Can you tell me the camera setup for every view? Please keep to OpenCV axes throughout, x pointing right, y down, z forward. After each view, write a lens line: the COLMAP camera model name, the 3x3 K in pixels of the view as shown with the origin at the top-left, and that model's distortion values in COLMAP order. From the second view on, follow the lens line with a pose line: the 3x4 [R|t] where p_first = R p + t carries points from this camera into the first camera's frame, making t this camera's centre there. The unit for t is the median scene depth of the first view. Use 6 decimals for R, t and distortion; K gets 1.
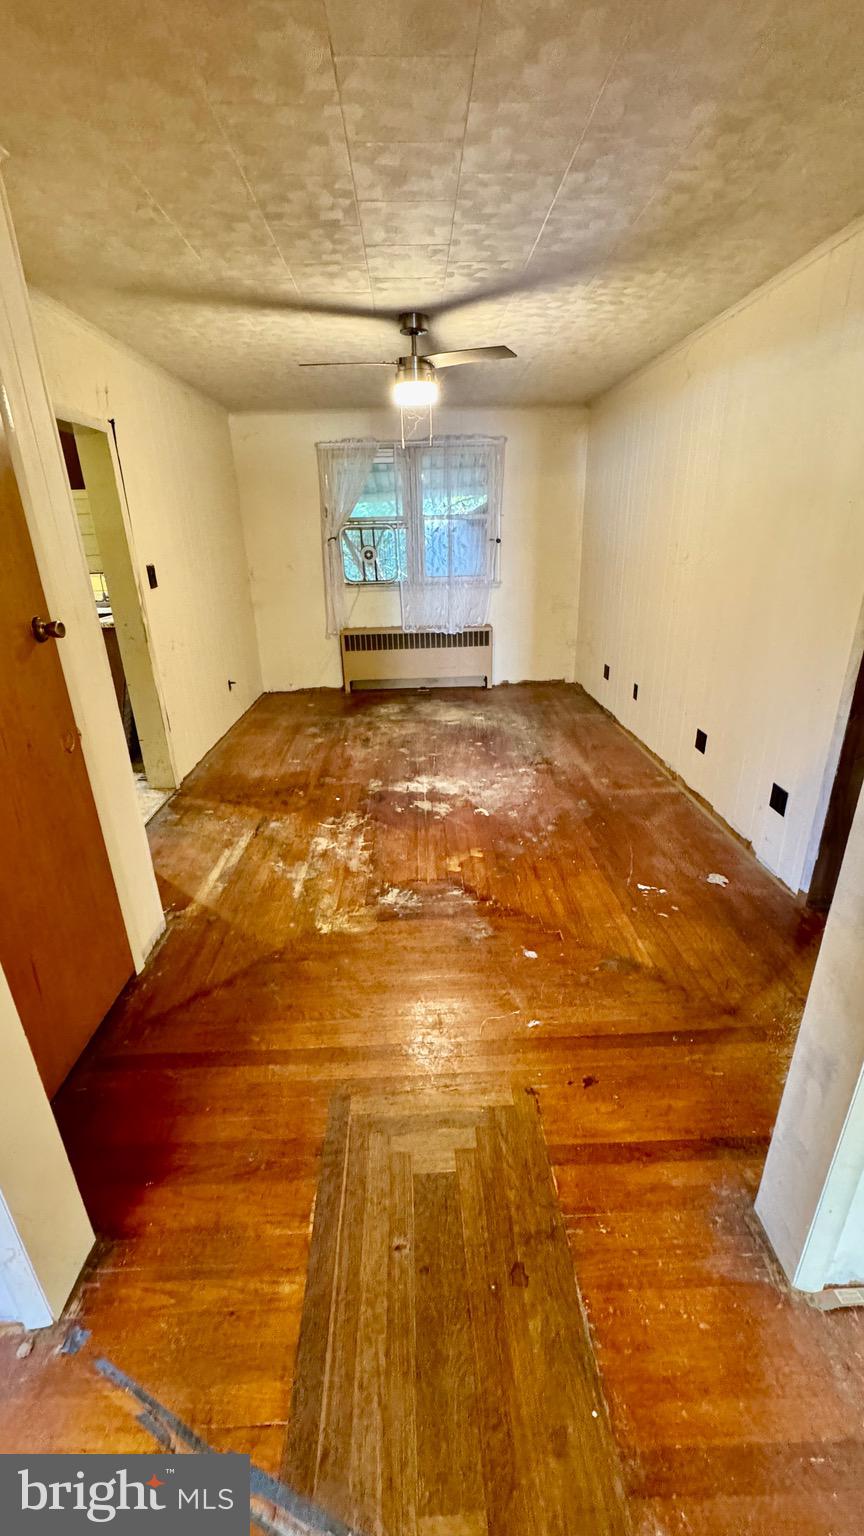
lens RADIAL K [[609.7, 0, 427.5], [0, 609.7, 765.5], [0, 0, 1]] dist [-0.001316, -0.000704]
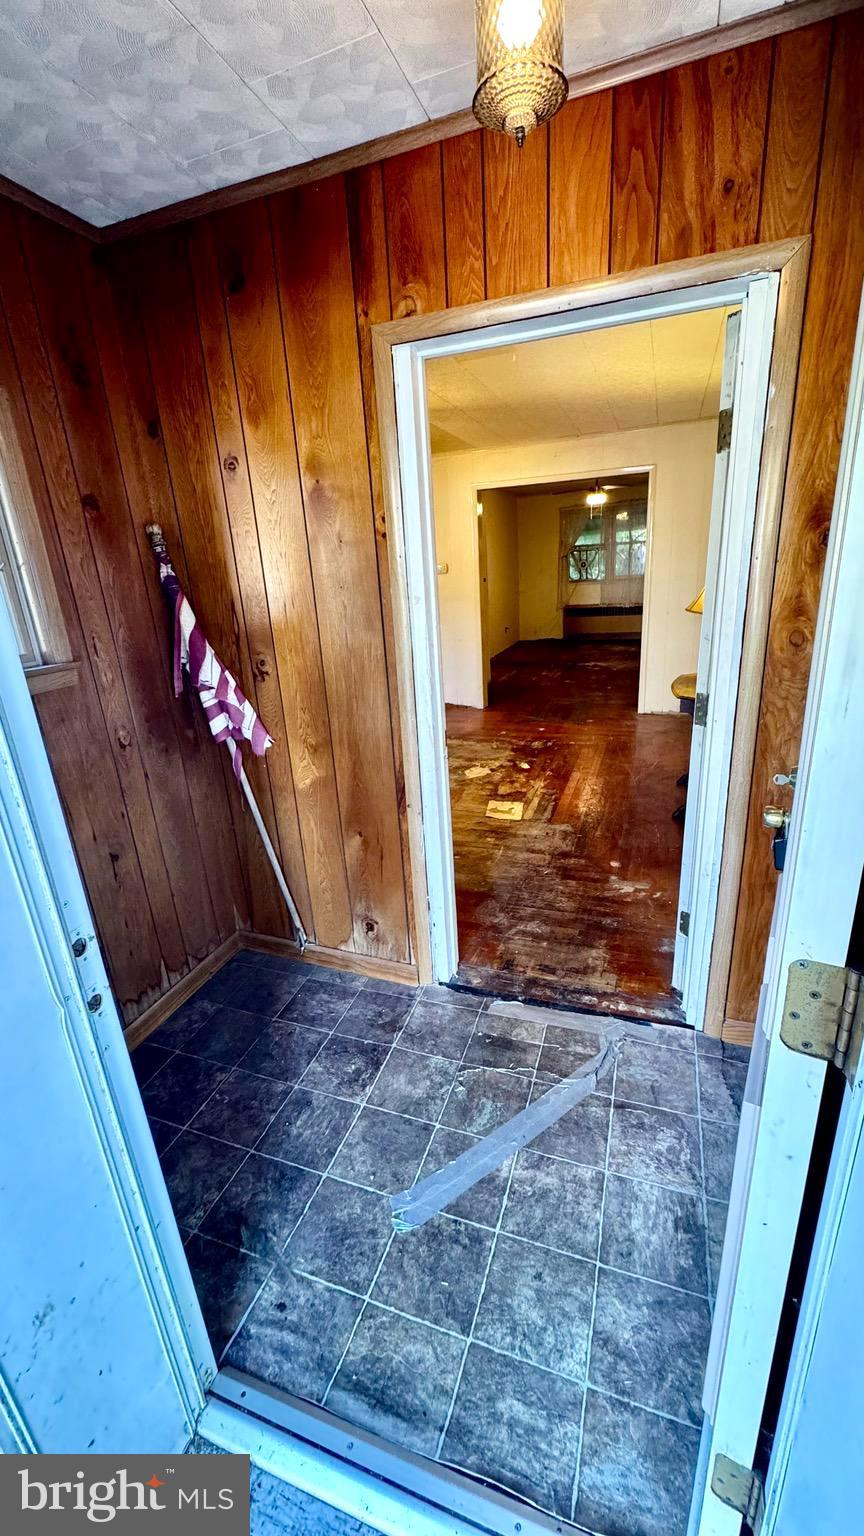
lens RADIAL K [[609.7, 0, 435.3], [0, 609.7, 770.2], [0, 0, 1]] dist [-0.001316, -0.000704]
pose [[0.932440, 0.089383, -0.350096, 0.282615], [-0.098230, 0.995135, -0.007554, 0.501382], [0.347717, 0.041433, 0.936683, -1.303099]]
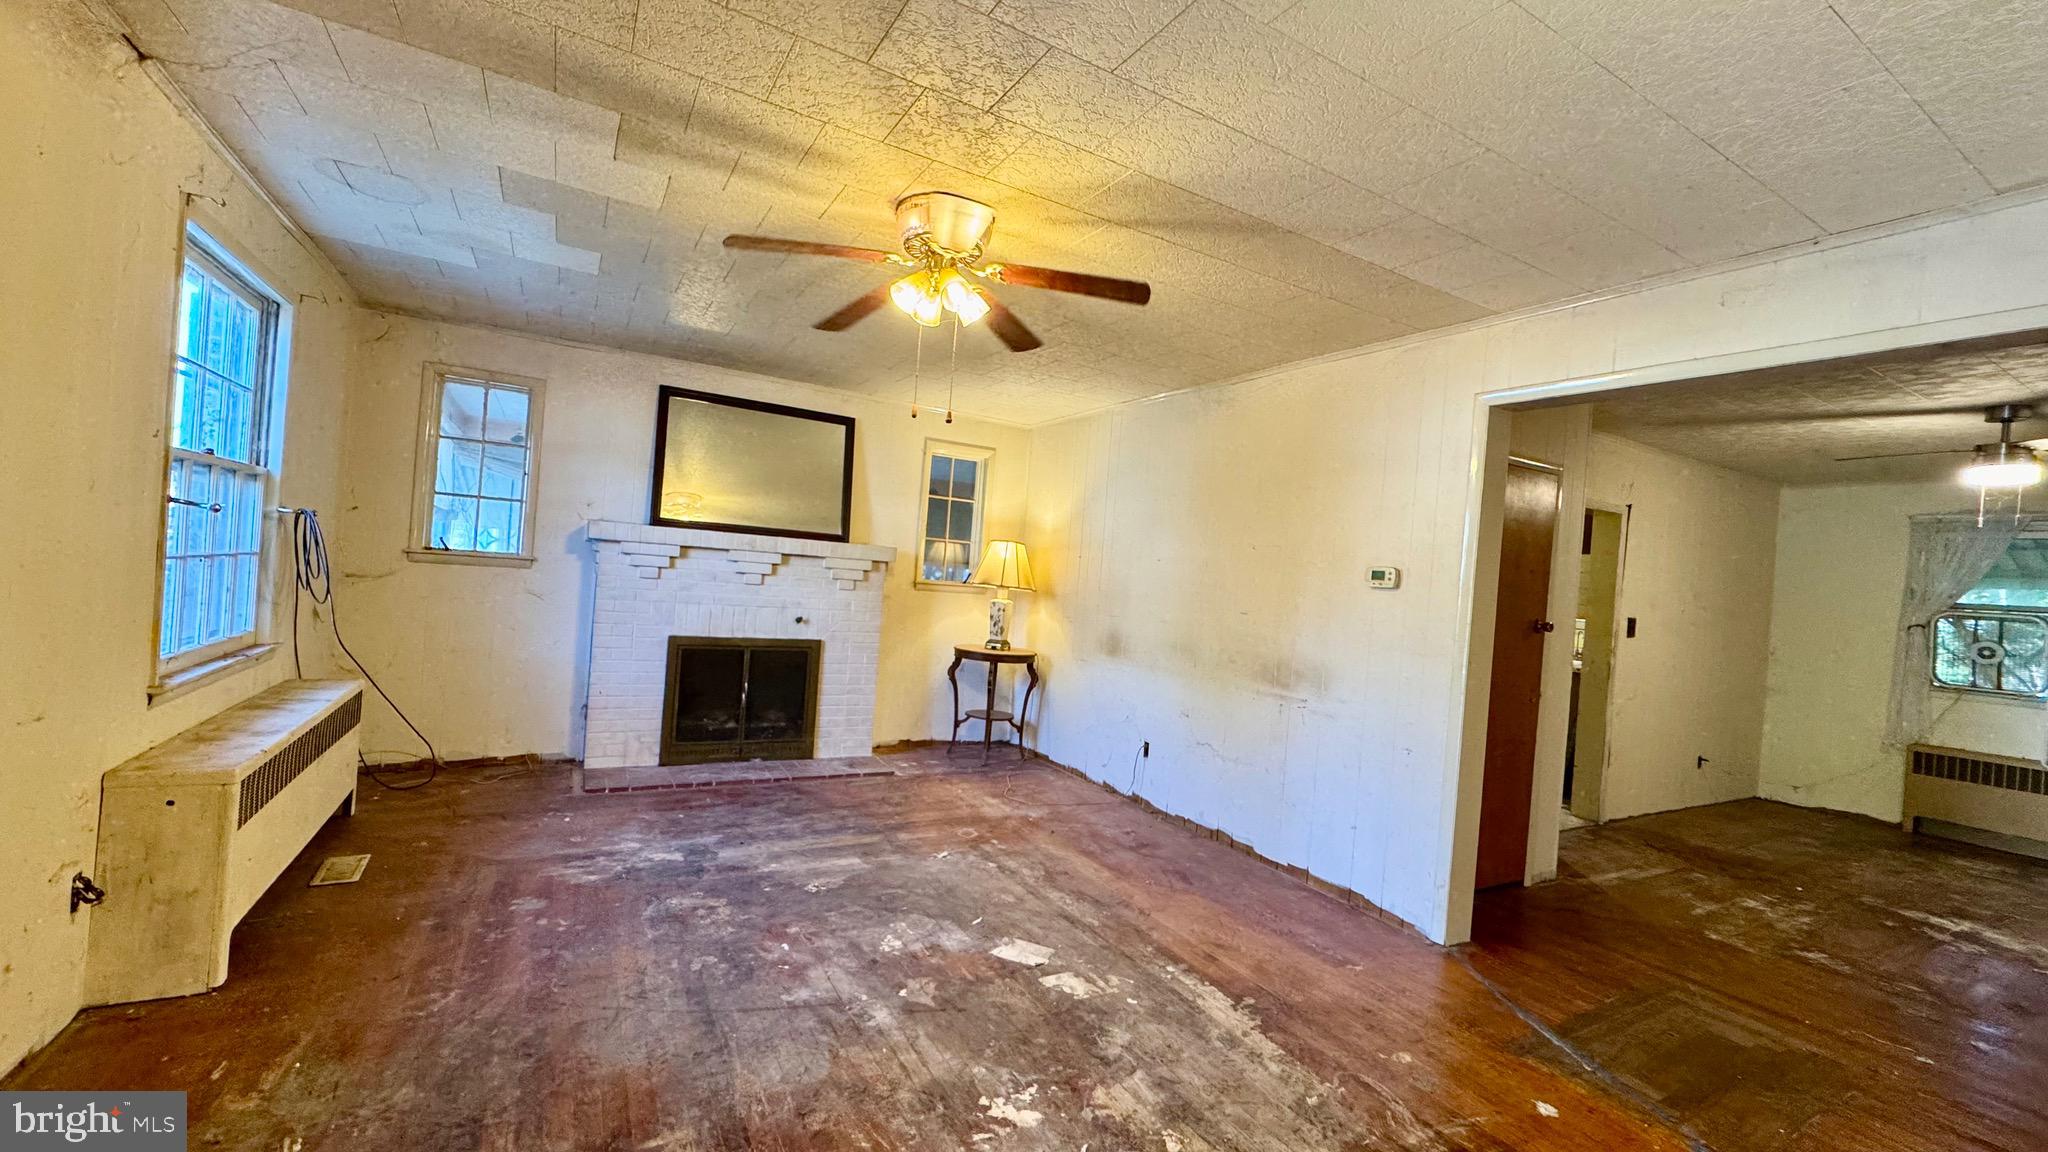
lens RADIAL K [[812.9, 0, 1019.6], [0, 812.9, 579.6], [0, 0, 1]] dist [-0.001316, -0.000704]
pose [[0.469063, 0.065963, -0.880698, 0.307111], [-0.399879, 0.904995, -0.145194, 0.258138], [0.787450, 0.420278, 0.450877, -0.554508]]
